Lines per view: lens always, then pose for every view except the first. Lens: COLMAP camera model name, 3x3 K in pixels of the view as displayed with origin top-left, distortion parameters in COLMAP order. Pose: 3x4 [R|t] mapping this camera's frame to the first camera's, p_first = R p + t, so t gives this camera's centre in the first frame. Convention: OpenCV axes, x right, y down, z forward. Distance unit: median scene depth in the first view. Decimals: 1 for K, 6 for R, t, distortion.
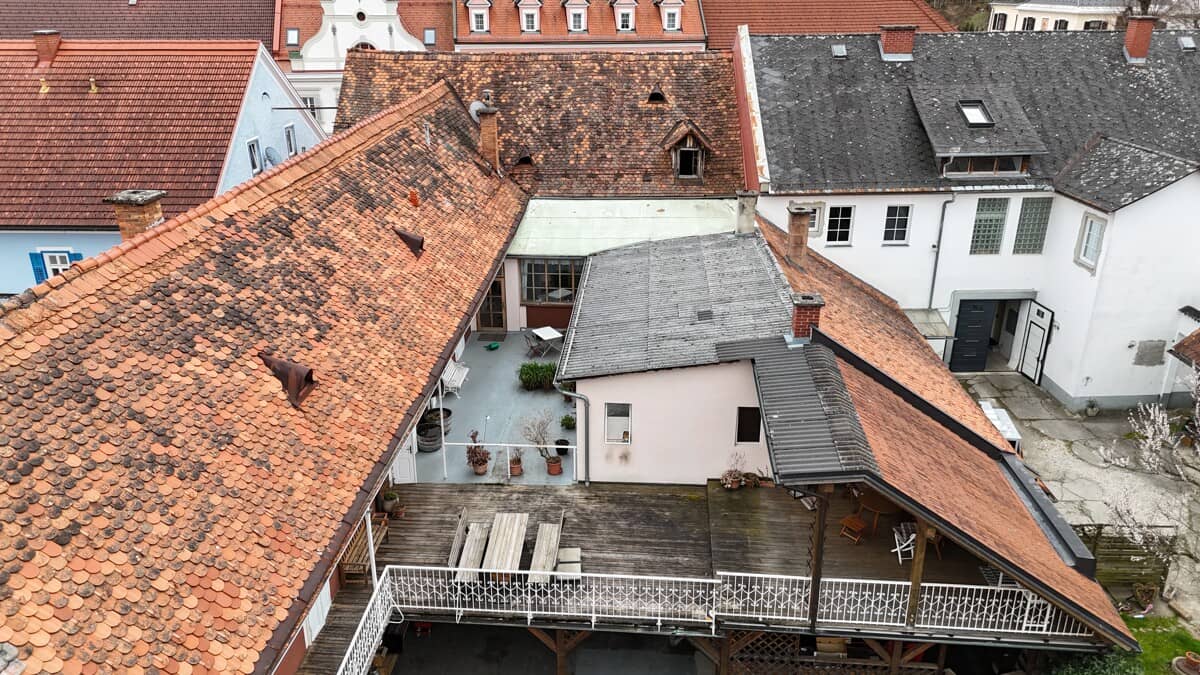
lens RADIAL K [[875.6, 0, 599.9], [0, 875.6, 343.3], [0, 0, 1]] dist [0.040808, -0.025918]
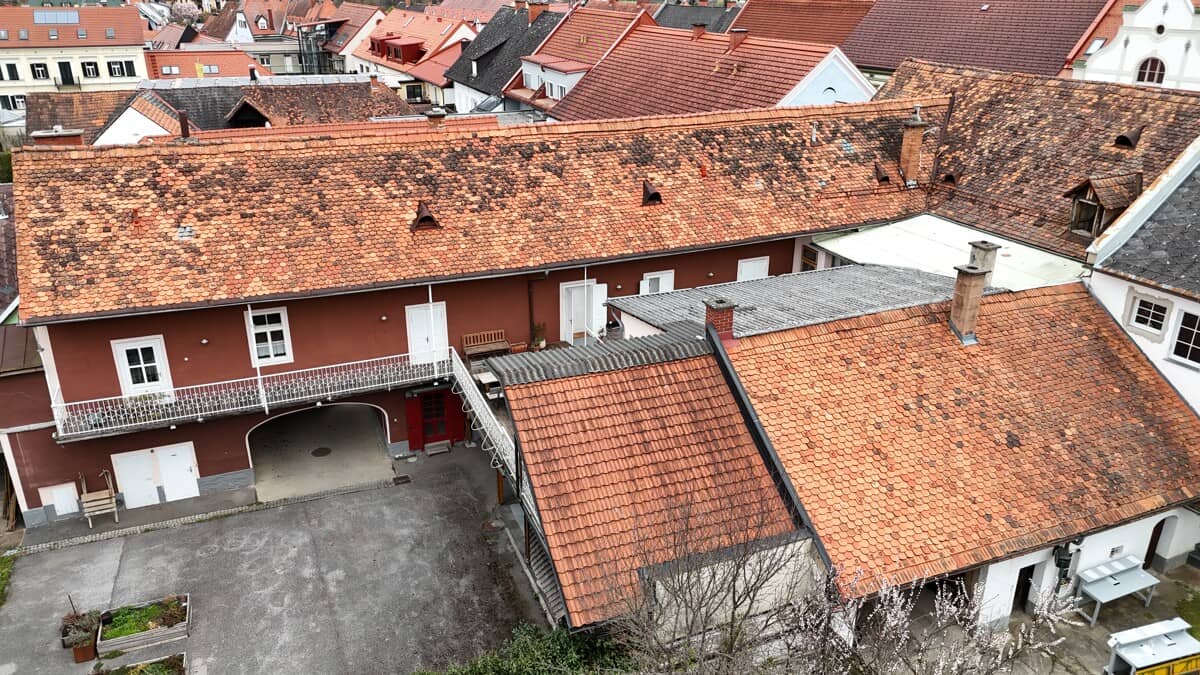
lens RADIAL K [[875.6, 0, 603.7], [0, 875.6, 336.1], [0, 0, 1]] dist [0.040808, -0.025918]
pose [[0.426583, 0.347838, -0.834887, 0.770764], [-0.349761, 0.914717, 0.202388, -0.127610], [0.834083, 0.205676, 0.511862, 0.217365]]
